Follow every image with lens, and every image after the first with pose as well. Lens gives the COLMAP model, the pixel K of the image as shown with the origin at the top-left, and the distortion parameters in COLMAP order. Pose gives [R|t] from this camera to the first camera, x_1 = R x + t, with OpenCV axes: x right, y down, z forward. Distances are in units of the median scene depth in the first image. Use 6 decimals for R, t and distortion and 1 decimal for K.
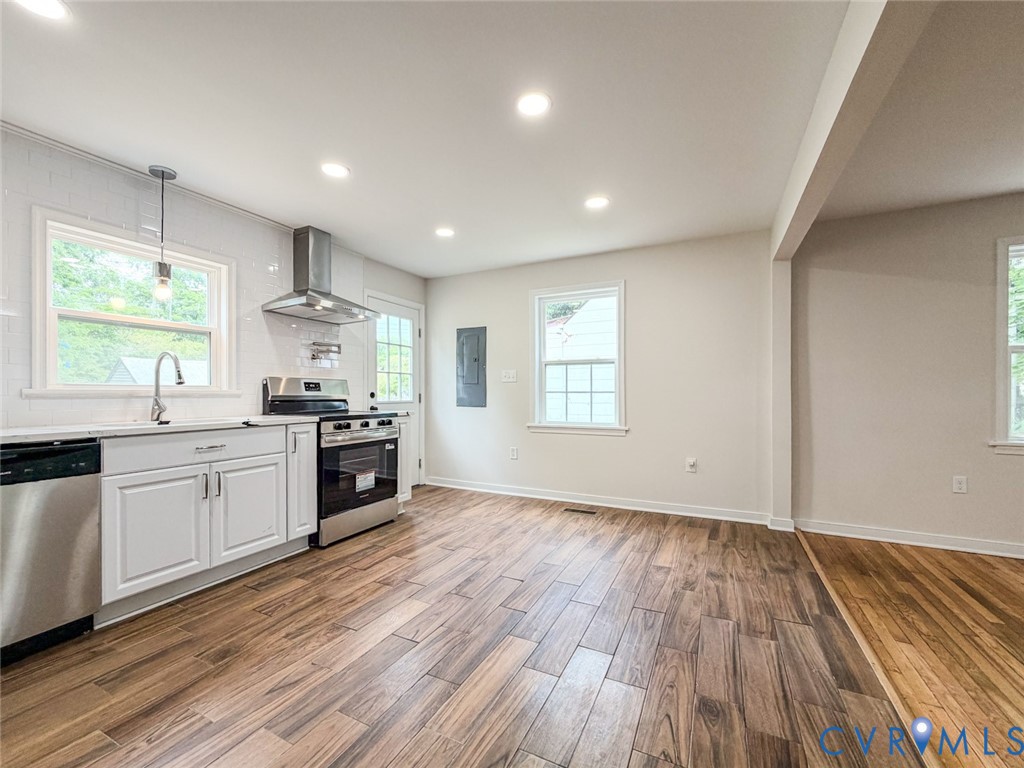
lens RADIAL K [[440.4, 0, 516.7], [0, 440.4, 388.7], [0, 0, 1]] dist [-0.001017, 0.000379]
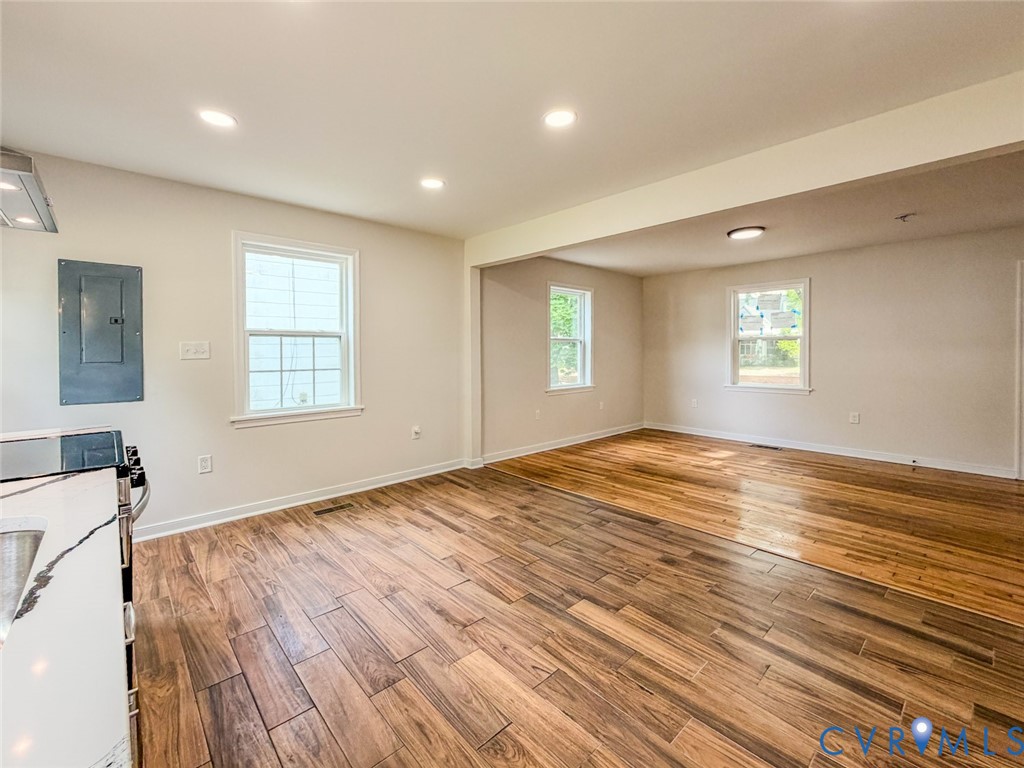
lens RADIAL K [[440.4, 0, 492.5], [0, 440.4, 350.3], [0, 0, 1]] dist [-0.001017, 0.000379]
pose [[0.361551, -0.002105, 0.932350, -0.650298], [-0.008085, 0.999953, 0.005393, -0.048978], [-0.932317, -0.009488, 0.361517, 0.469360]]
